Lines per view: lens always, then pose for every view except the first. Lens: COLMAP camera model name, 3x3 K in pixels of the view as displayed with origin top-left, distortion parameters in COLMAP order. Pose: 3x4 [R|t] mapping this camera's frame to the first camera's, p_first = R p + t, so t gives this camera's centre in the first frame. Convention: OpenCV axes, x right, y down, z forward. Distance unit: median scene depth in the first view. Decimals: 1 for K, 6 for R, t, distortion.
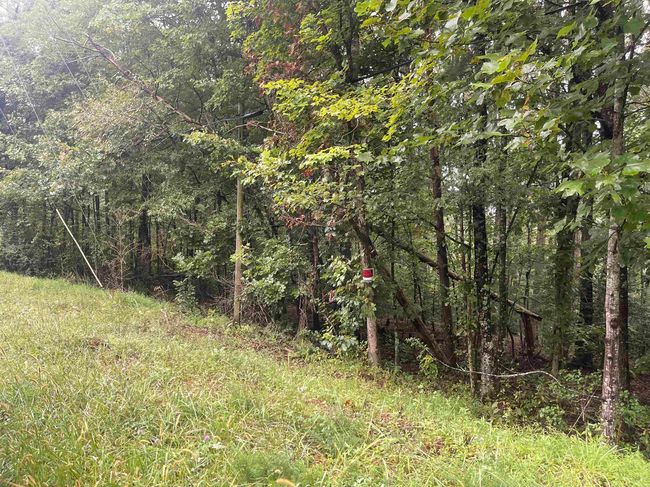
lens RADIAL K [[502.4, 0, 329.7], [0, 502.4, 241.6], [0, 0, 1]] dist [0.090266, -0.113560]
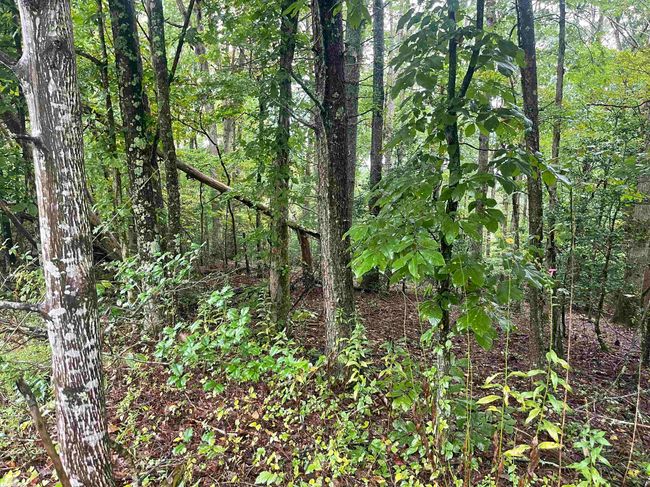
lens RADIAL K [[502.4, 0, 329.7], [0, 502.4, 241.6], [0, 0, 1]] dist [0.090266, -0.113560]
pose [[0.954770, -0.026965, 0.296119, 0.293921], [-0.004016, 0.994619, 0.103521, 0.120144], [-0.297317, -0.100028, 0.949525, 0.349547]]
